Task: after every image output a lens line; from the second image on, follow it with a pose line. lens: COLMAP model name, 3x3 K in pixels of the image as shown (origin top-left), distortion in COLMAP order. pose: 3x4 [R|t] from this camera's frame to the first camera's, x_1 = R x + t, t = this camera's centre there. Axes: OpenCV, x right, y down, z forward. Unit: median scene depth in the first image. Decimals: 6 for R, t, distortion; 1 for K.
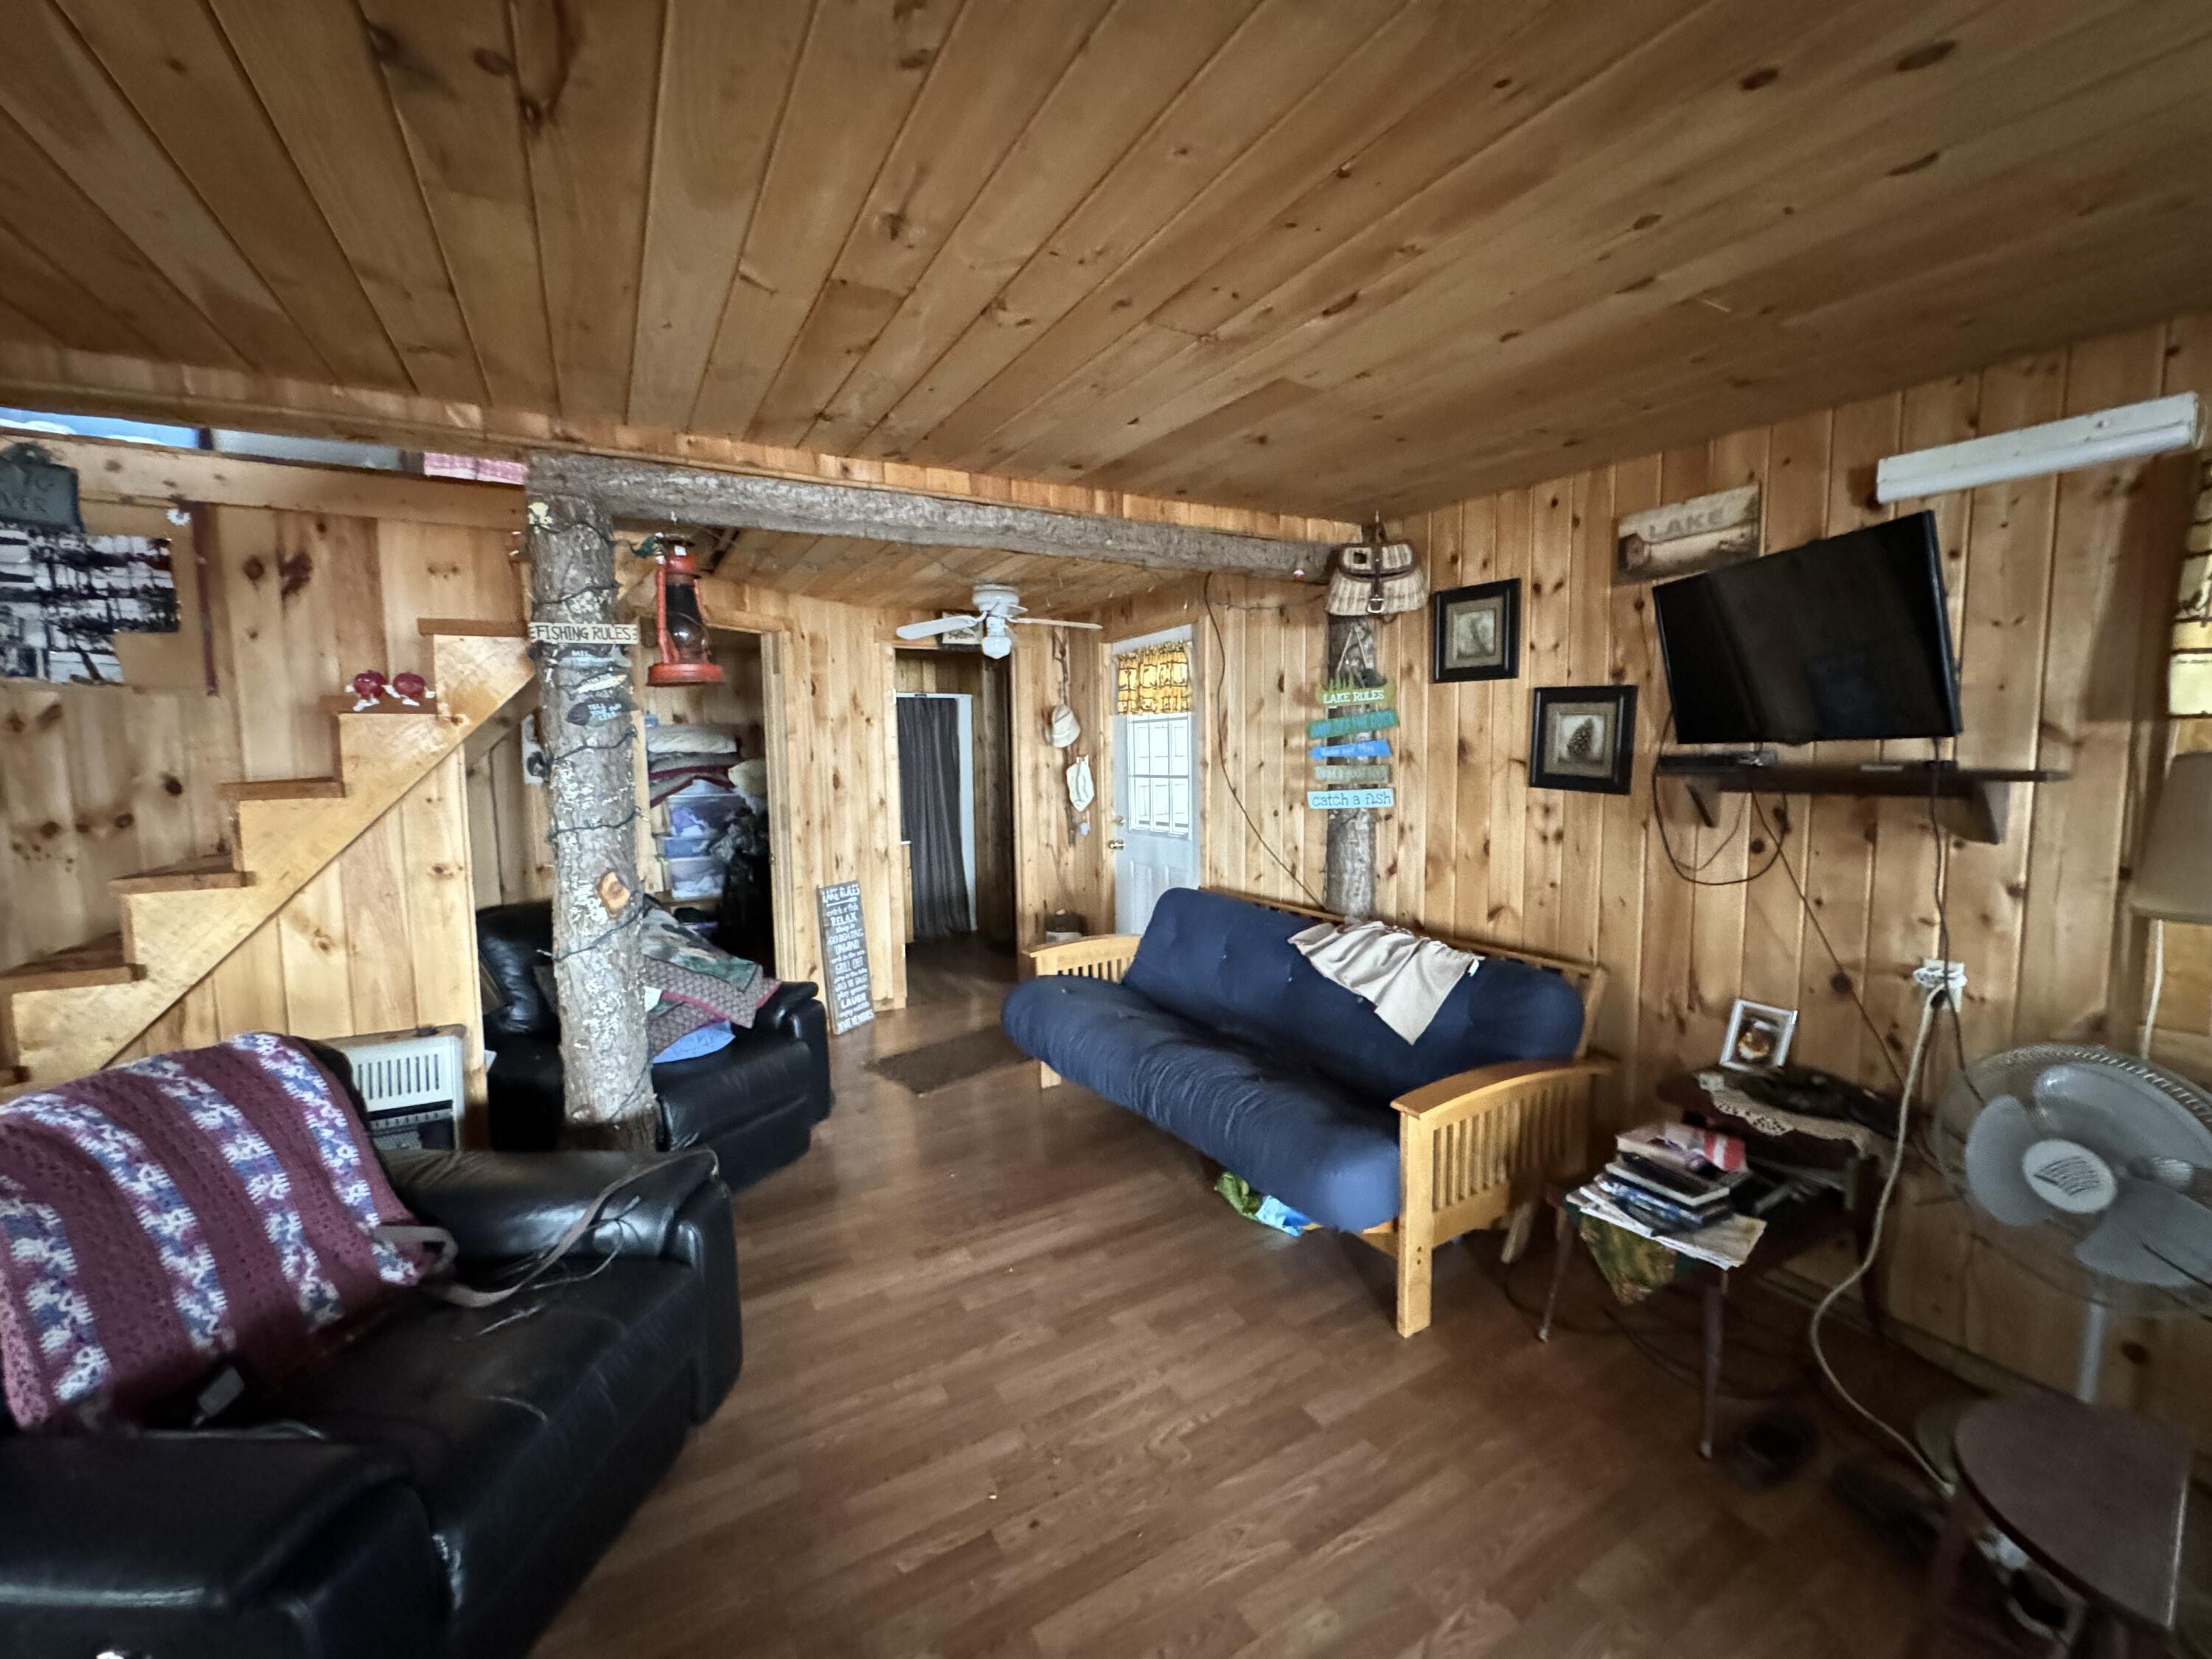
lens RADIAL K [[878.0, 0, 1107.3], [0, 878.0, 825.5], [0, 0, 1]] dist [-0.000833, -0.000581]
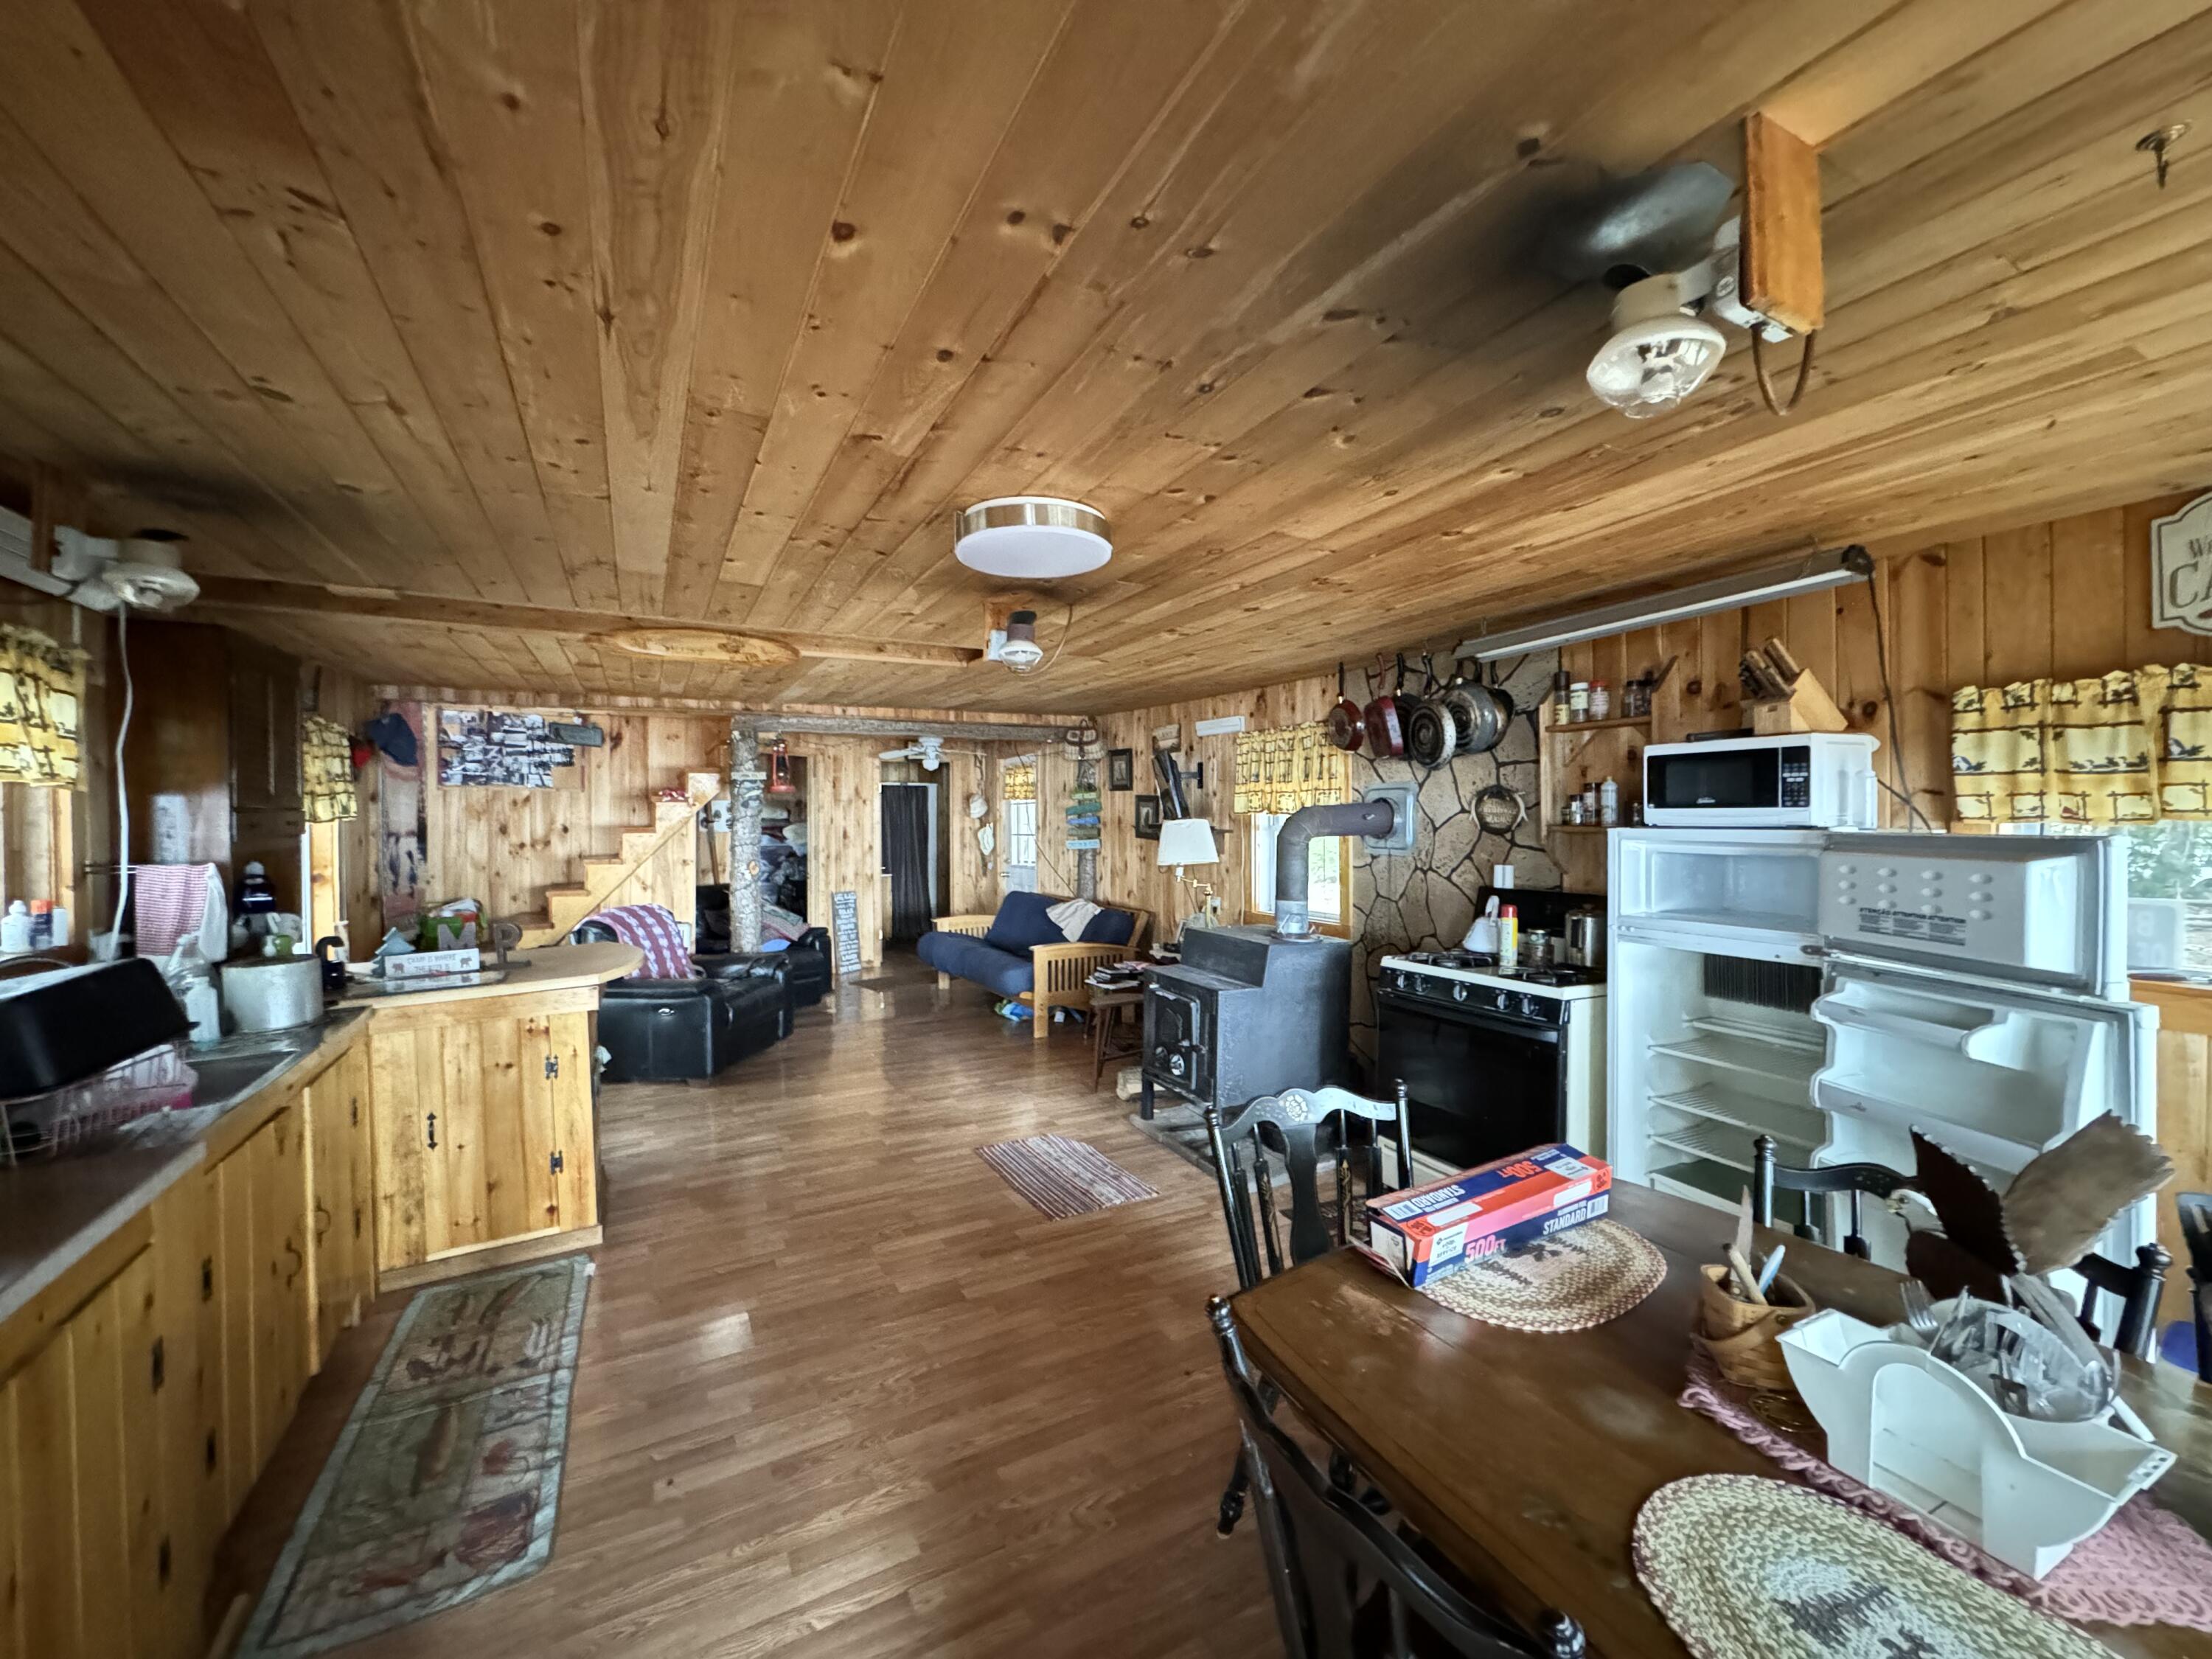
lens RADIAL K [[878.0, 0, 1106.7], [0, 878.0, 828.2], [0, 0, 1]] dist [-0.000833, -0.000581]
pose [[0.999321, 0.013386, -0.034313, 0.527471], [-0.015990, 0.996920, -0.076774, 0.119285], [0.033179, 0.077270, 0.996458, -1.418636]]
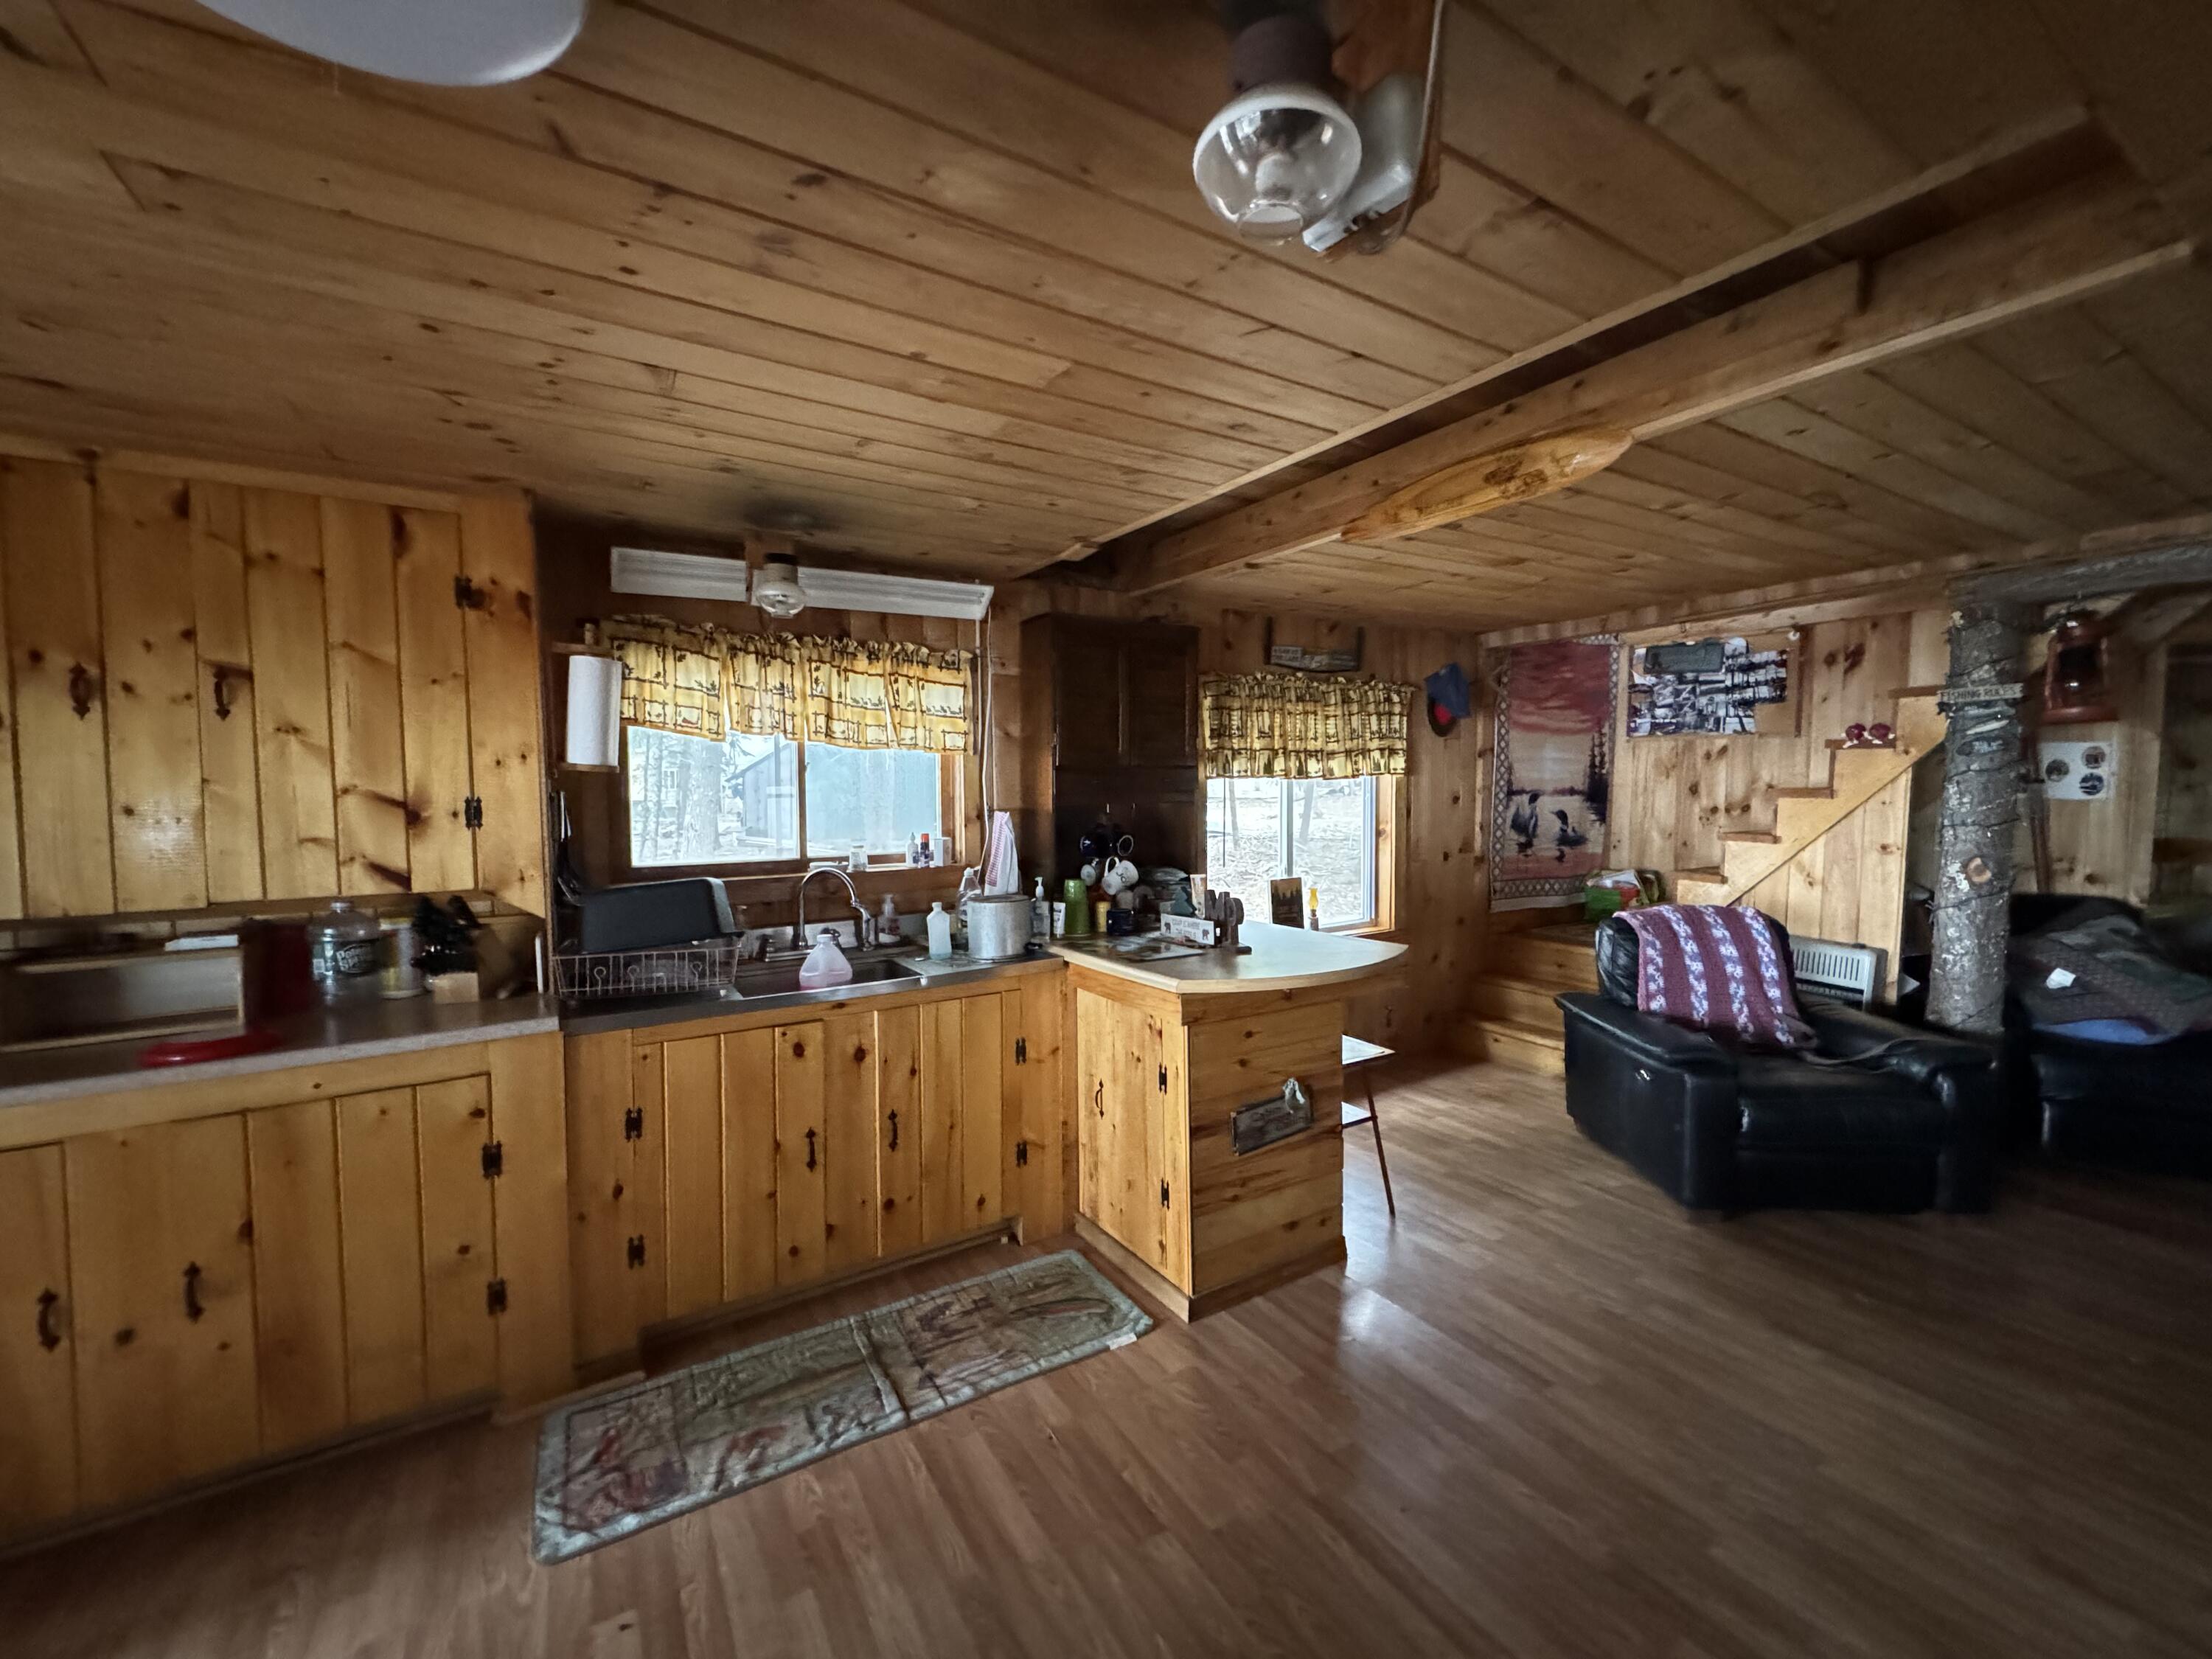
lens RADIAL K [[878.0, 0, 1102.2], [0, 878.0, 826.7], [0, 0, 1]] dist [-0.000833, -0.000581]
pose [[0.023186, 0.072395, -0.997106, 0.688100], [-0.088645, 0.993595, 0.070079, 0.024696], [0.995793, 0.086764, 0.029455, -0.394719]]
